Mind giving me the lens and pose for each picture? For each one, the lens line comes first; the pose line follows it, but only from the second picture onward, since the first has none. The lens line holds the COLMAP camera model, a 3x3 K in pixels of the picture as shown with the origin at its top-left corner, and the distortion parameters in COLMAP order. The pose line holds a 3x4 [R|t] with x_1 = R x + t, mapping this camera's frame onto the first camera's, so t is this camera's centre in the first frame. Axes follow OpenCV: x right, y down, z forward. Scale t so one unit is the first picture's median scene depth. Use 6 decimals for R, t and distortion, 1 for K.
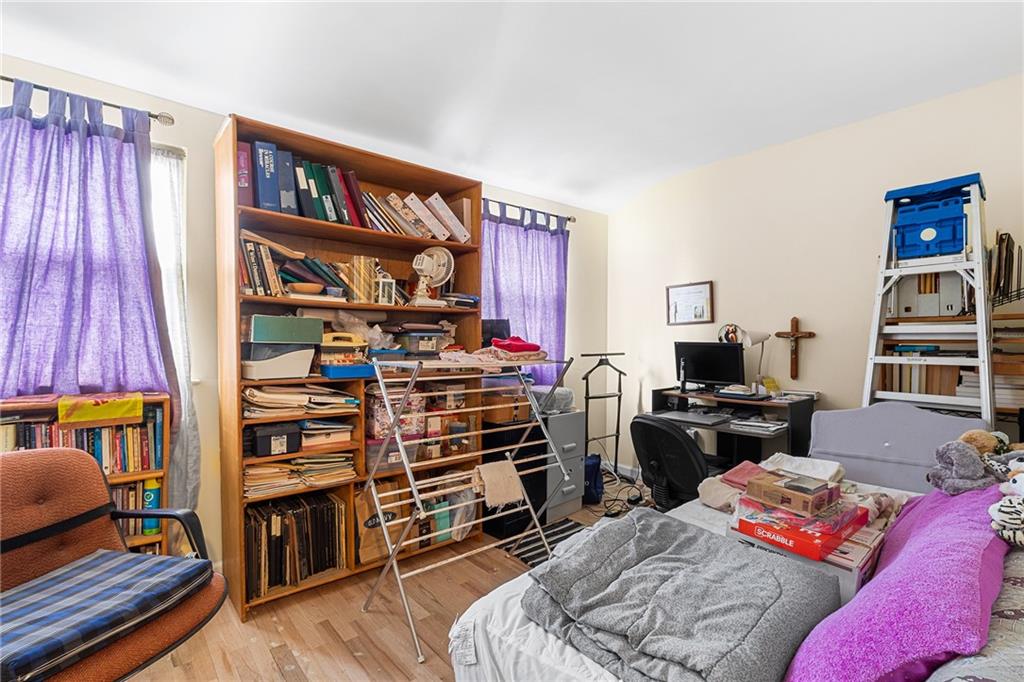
lens RADIAL K [[484.1, 0, 513.7], [0, 484.1, 343.0], [0, 0, 1]] dist [0.005939, 0.000751]
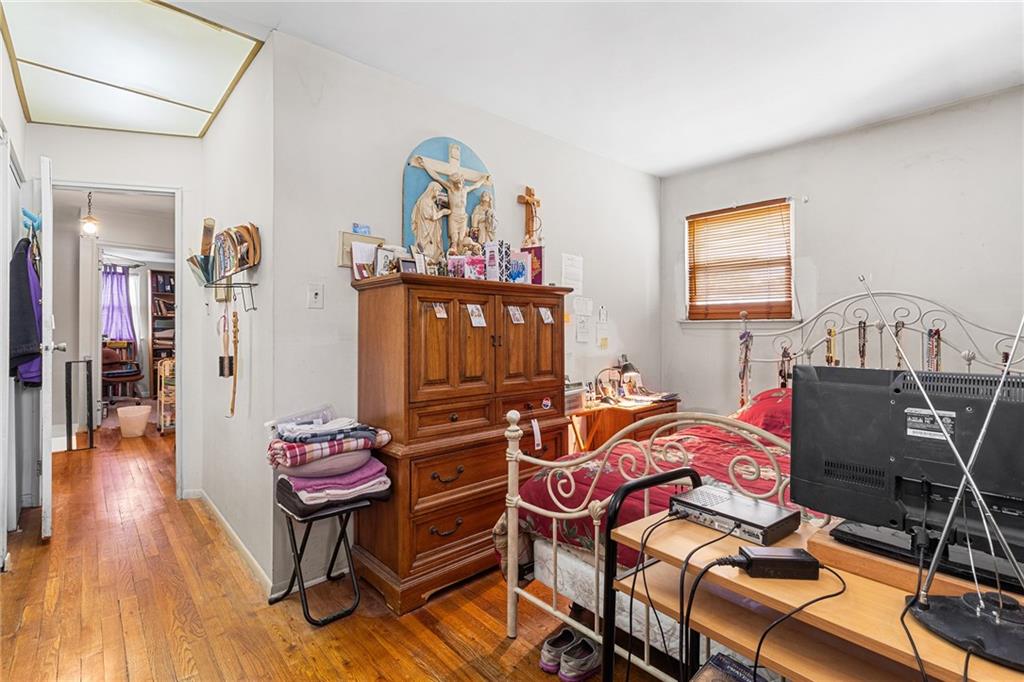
lens RADIAL K [[484.1, 0, 510.5], [0, 484.1, 335.8], [0, 0, 1]] dist [0.005939, 0.000751]
pose [[0.999918, 0.006610, 0.011002, 2.241858], [-0.006651, 0.999971, 0.003710, 0.032464], [-0.010977, -0.003782, 0.999933, -2.895307]]
